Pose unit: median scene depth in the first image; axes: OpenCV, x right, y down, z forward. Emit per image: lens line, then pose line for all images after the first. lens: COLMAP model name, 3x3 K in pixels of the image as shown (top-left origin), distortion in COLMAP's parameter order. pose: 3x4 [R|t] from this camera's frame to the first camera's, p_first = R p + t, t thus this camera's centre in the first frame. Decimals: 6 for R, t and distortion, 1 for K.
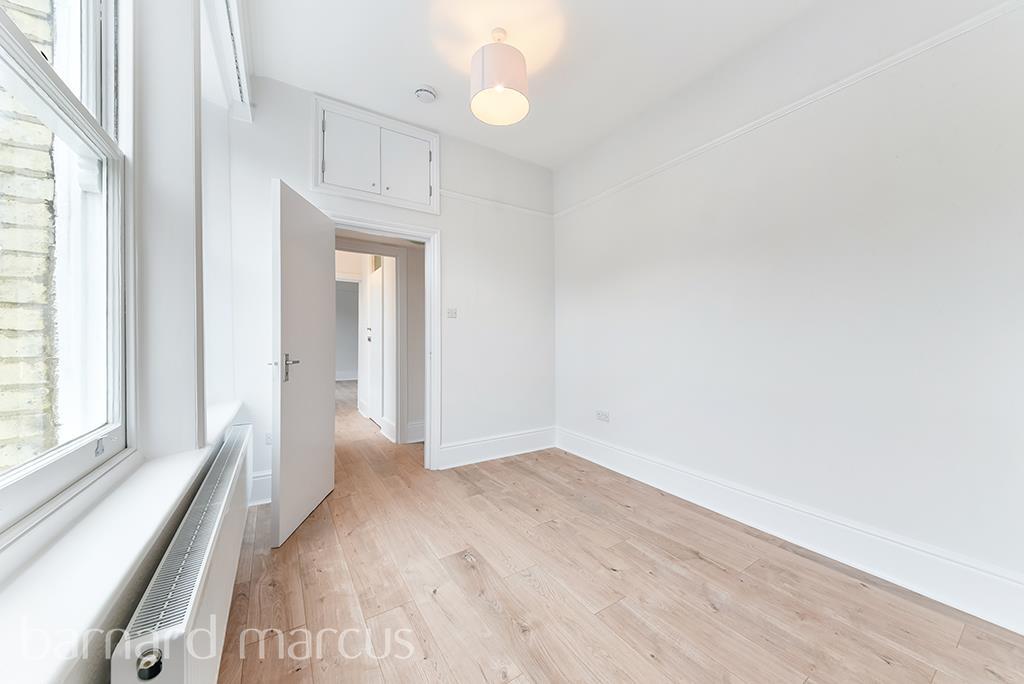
lens RADIAL K [[374.5, 0, 513.2], [0, 374.5, 340.6], [0, 0, 1]] dist [-0.001955, -0.000519]
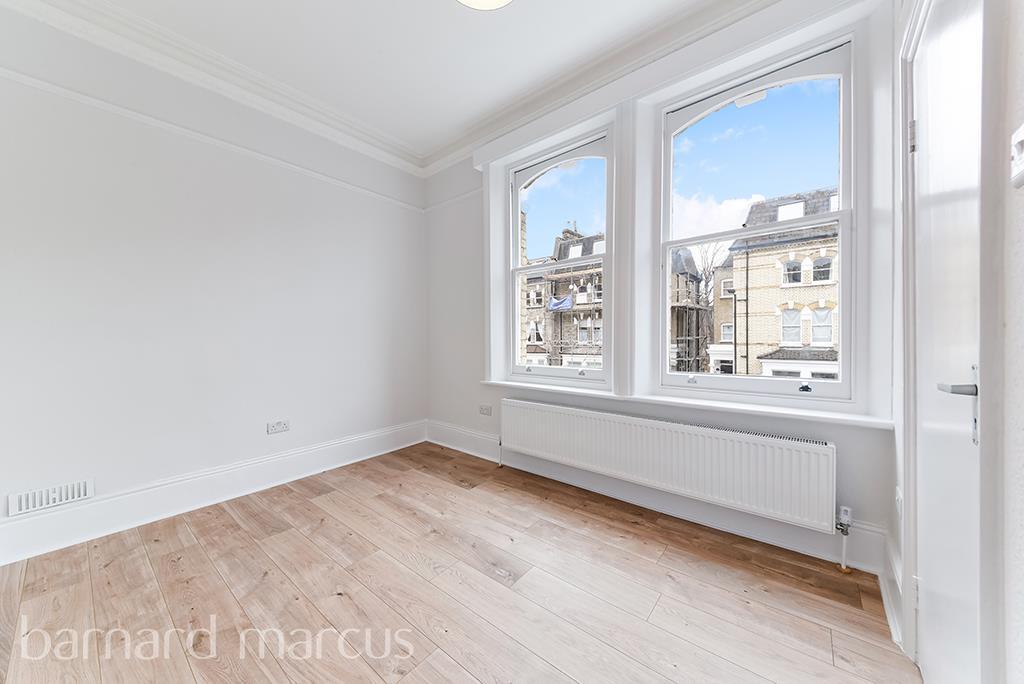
lens RADIAL K [[374.5, 0, 510.8], [0, 374.5, 337.9], [0, 0, 1]] dist [-0.001955, -0.000519]
pose [[-0.951492, 0.010423, -0.307496, 0.161257], [0.007964, 0.999925, 0.009252, -0.003628], [0.307570, 0.006354, -0.951504, 2.122634]]
